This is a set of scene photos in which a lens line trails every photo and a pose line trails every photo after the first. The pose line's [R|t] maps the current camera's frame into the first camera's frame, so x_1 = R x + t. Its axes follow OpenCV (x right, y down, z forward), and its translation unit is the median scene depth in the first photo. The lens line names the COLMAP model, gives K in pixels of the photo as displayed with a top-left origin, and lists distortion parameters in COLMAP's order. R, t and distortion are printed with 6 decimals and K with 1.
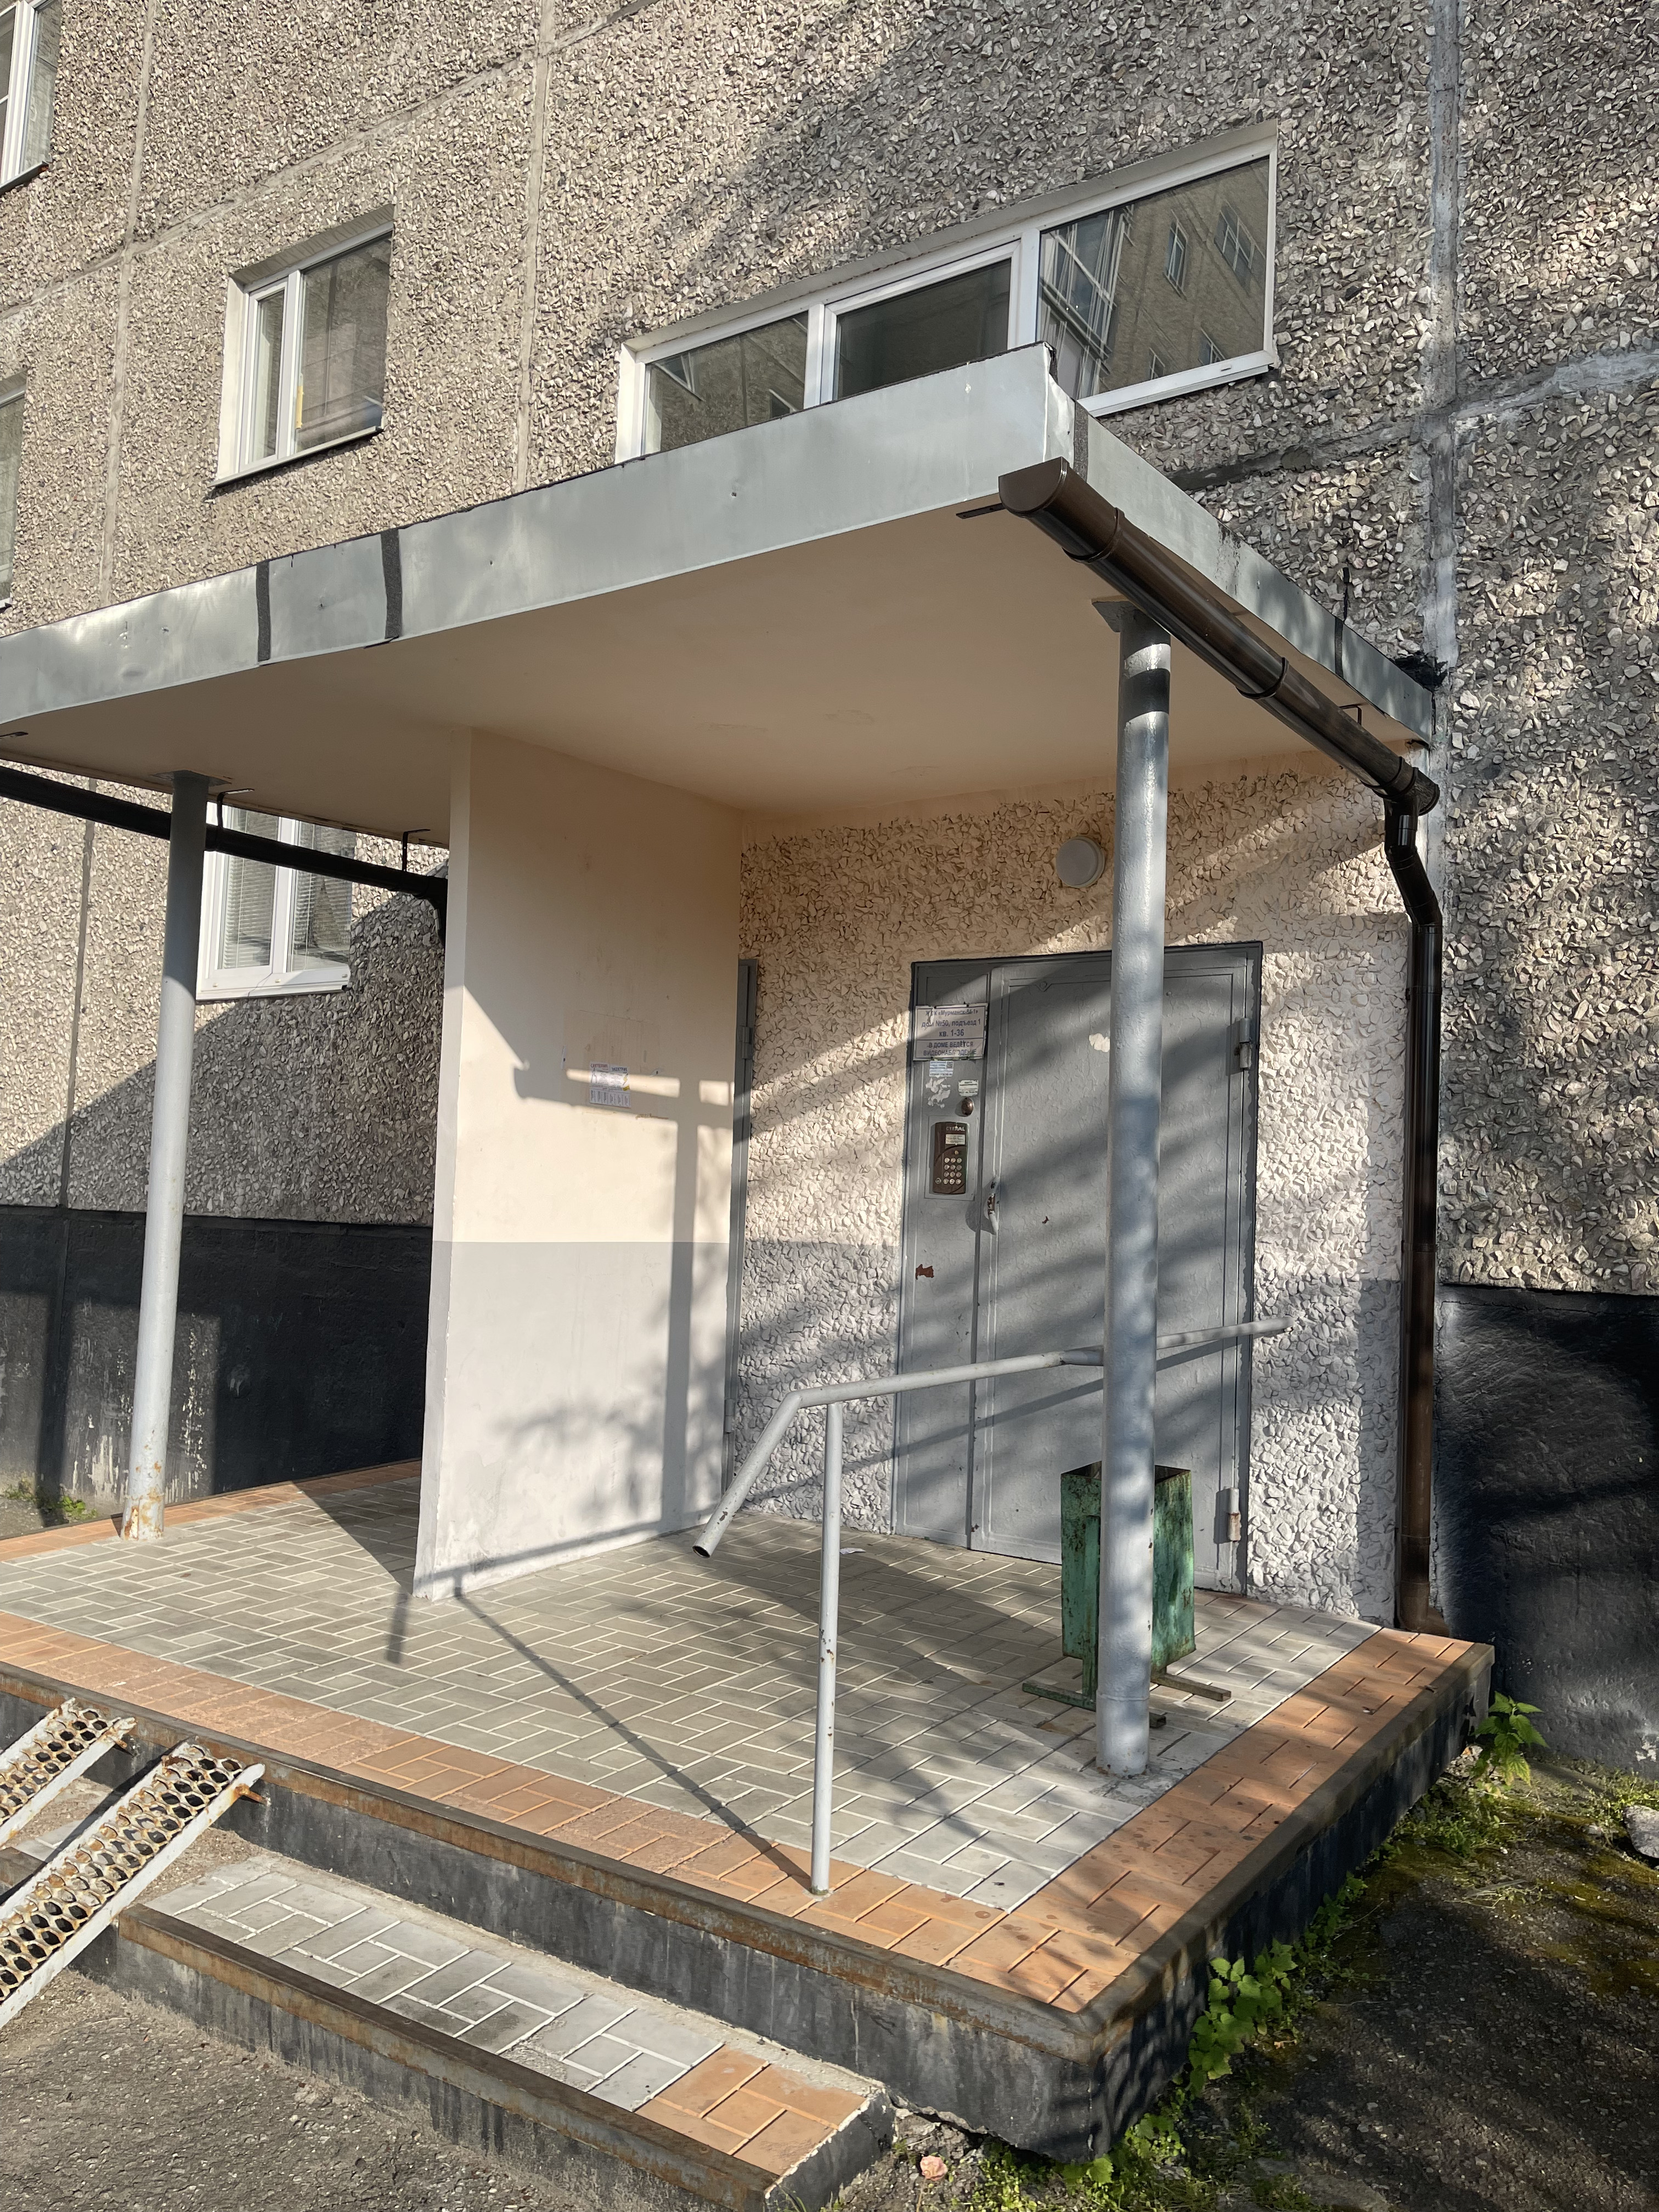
lens RADIAL K [[1660.9, 0, 822.2], [0, 1660.9, 1111.0], [0, 0, 1]] dist [0.062200, -0.088671]
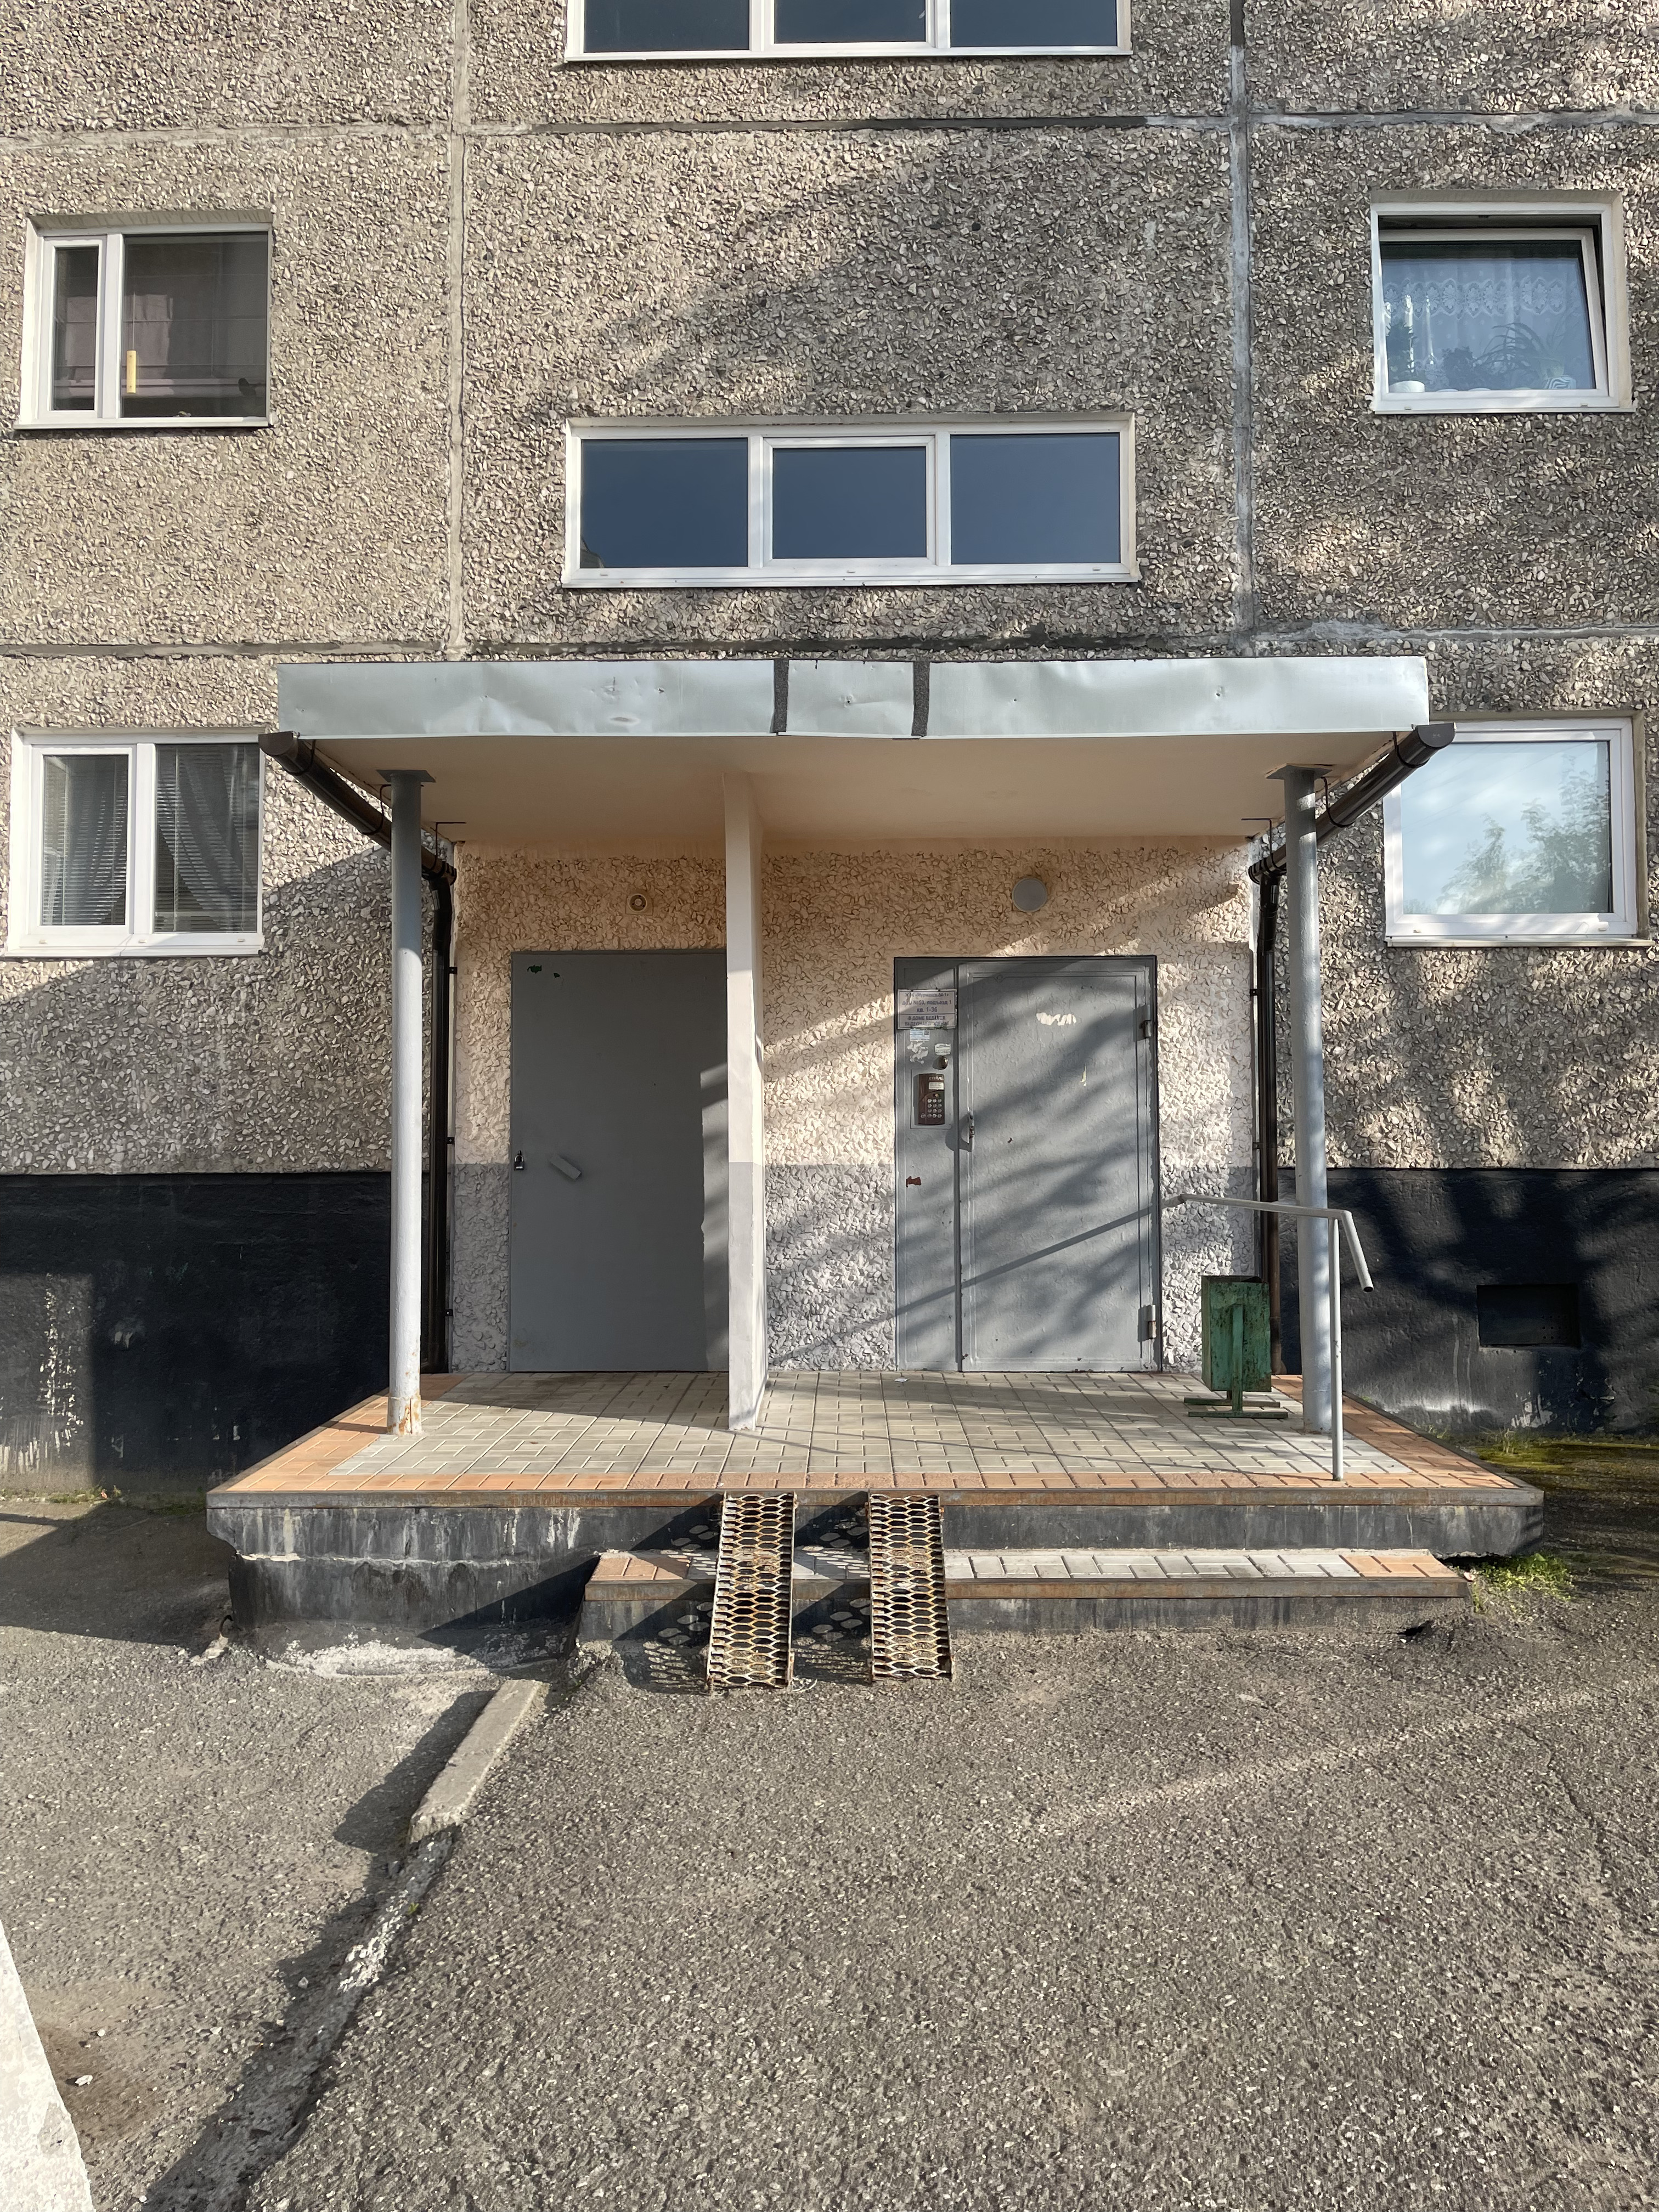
lens RADIAL K [[1660.9, 0, 822.2], [0, 1660.9, 1111.0], [0, 0, 1]] dist [0.062200, -0.088671]
pose [[0.833474, -0.015833, 0.552332, -0.769482], [0.004460, 0.999750, 0.021928, 0.007138], [-0.552541, -0.015813, 0.833336, -0.114463]]
